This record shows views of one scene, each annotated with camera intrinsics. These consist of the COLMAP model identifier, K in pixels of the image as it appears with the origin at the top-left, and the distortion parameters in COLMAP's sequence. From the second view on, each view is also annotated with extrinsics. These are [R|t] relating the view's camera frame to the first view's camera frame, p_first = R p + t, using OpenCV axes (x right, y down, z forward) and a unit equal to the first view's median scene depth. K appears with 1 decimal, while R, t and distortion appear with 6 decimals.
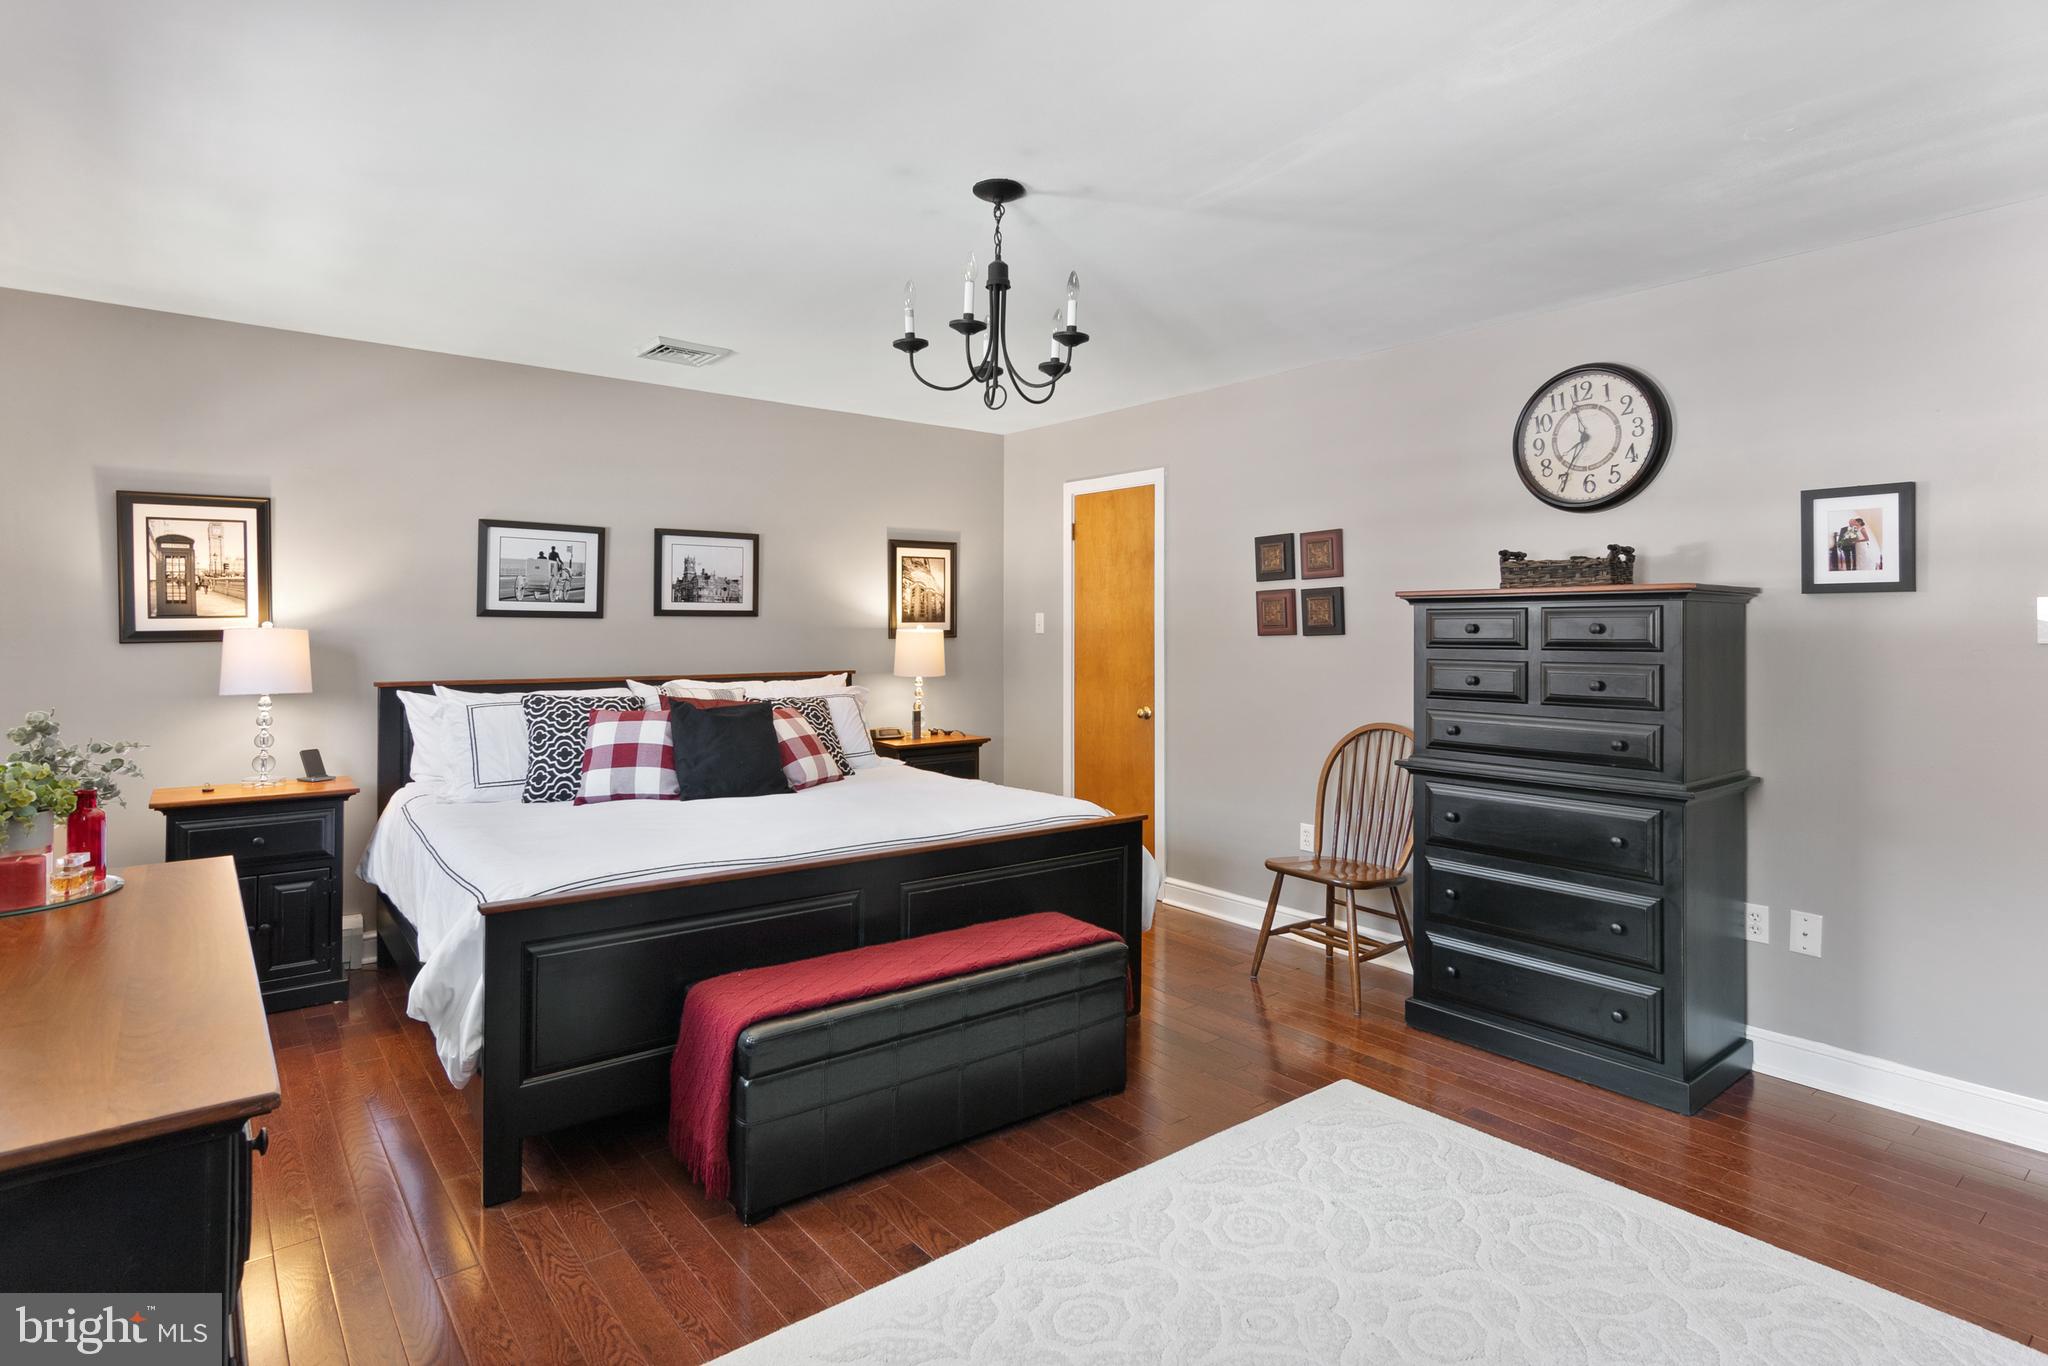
lens RADIAL K [[1045.2, 0, 1041.8], [0, 1045.2, 638.0], [0, 0, 1]] dist [-0.005062, 0.007089]
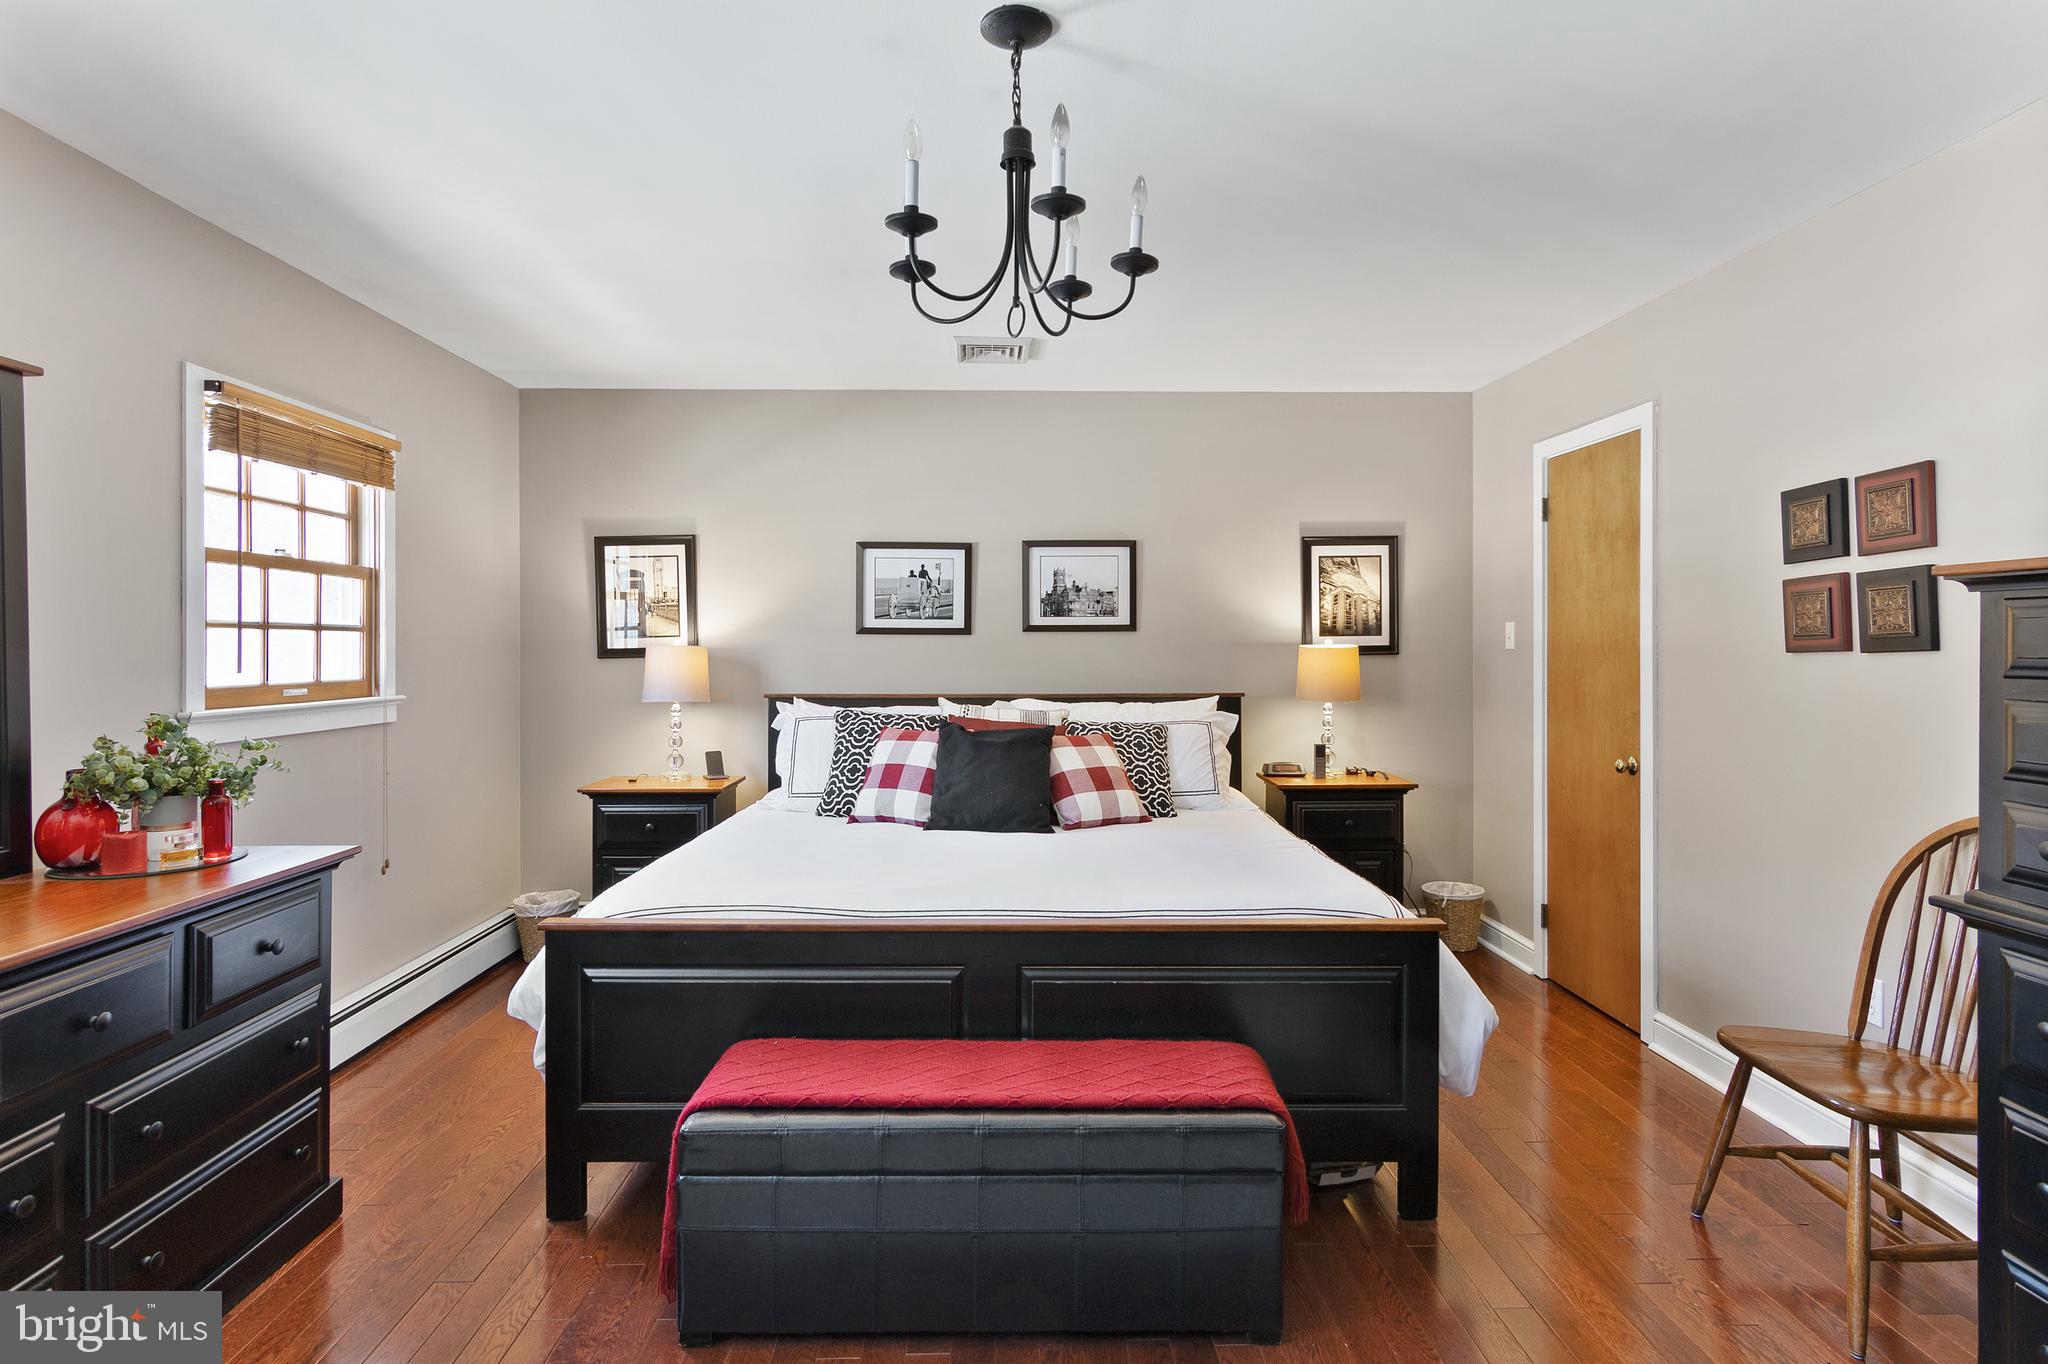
lens RADIAL K [[1045.2, 0, 1025.2], [0, 1045.2, 663.1], [0, 0, 1]] dist [-0.005062, 0.007089]
pose [[0.794863, 0.006558, -0.606753, 0.258477], [-0.001458, 0.999959, 0.008898, -0.000886], [0.606787, -0.006188, 0.794840, 0.282129]]
